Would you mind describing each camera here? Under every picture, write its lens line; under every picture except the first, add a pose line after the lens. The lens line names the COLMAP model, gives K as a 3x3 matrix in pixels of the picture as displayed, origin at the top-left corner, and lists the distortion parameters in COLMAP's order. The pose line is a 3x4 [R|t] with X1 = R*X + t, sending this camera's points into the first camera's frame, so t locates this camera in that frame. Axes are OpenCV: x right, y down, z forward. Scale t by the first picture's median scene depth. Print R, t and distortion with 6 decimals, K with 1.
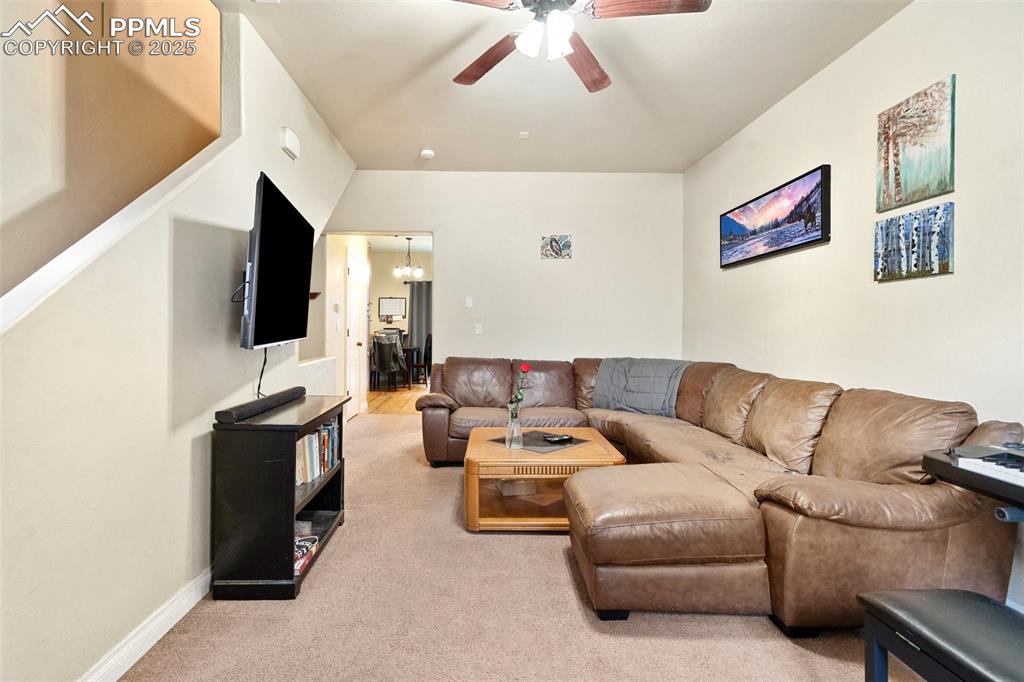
lens RADIAL K [[500.8, 0, 509.9], [0, 500.8, 338.3], [0, 0, 1]] dist [0.003402, 0.002120]
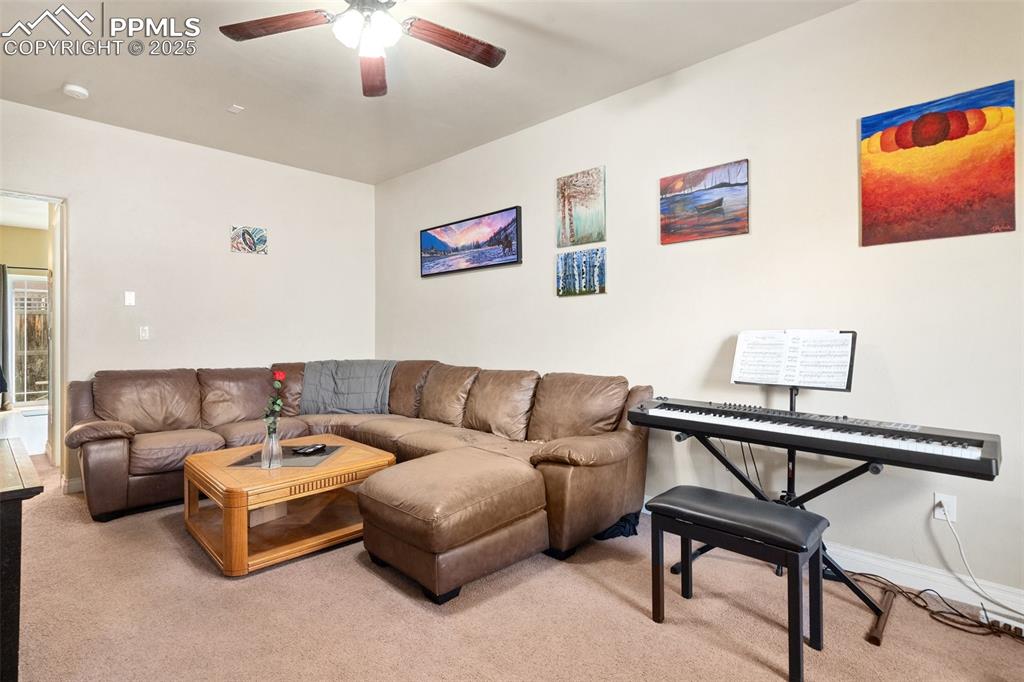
lens RADIAL K [[483.8, 0, 510.7], [0, 483.8, 333.9], [0, 0, 1]] dist [-0.001754, 0.000649]
pose [[0.725330, -0.011660, 0.688302, -0.300845], [0.020290, 0.999784, -0.004445, -0.003788], [-0.688102, 0.017190, 0.725410, 0.105397]]
